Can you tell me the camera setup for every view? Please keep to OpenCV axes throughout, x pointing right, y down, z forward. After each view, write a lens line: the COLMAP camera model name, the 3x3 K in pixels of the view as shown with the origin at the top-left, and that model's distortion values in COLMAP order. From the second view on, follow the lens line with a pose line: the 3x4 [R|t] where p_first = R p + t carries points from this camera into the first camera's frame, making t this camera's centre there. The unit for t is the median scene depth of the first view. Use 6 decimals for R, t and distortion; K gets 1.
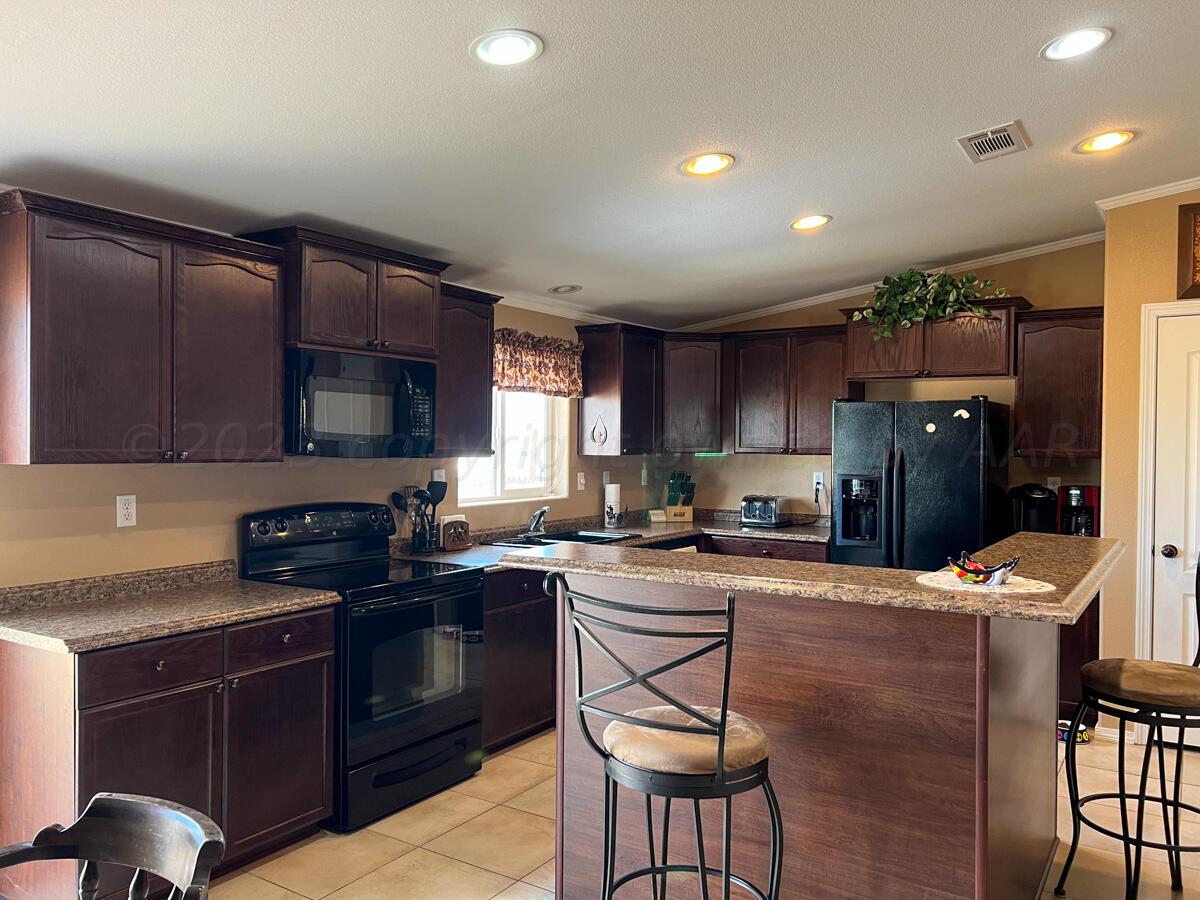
lens RADIAL K [[926.2, 0, 600.0], [0, 926.2, 450.0], [0, 0, 1]] dist [0.173557, -0.363808]
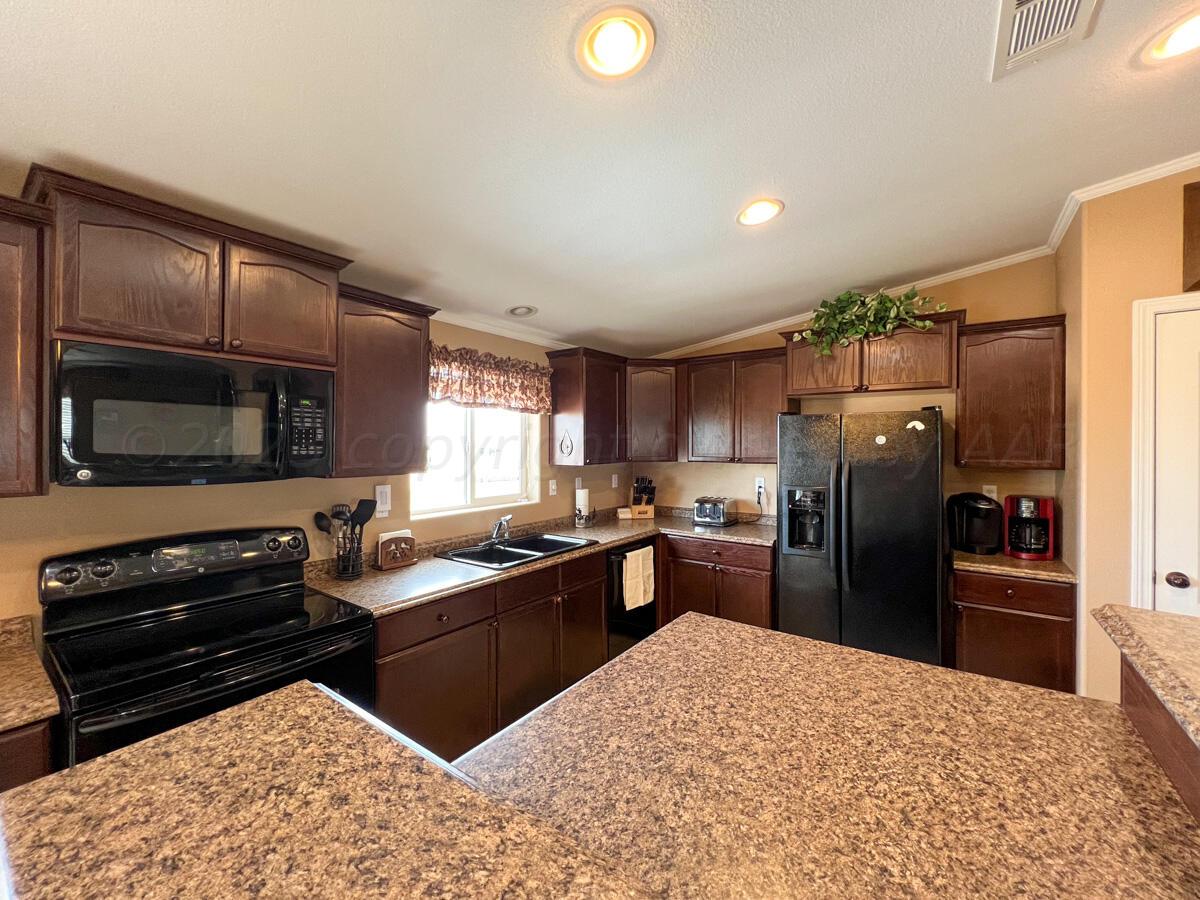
lens RADIAL K [[486.5, 0, 604.1], [0, 486.5, 445.1], [0, 0, 1]] dist [-0.000187, 0.000324]
pose [[0.998635, -0.006492, -0.051818, 0.078918], [0.006035, 0.999941, -0.008977, -0.013658], [0.051873, 0.008653, 0.998616, 0.425880]]
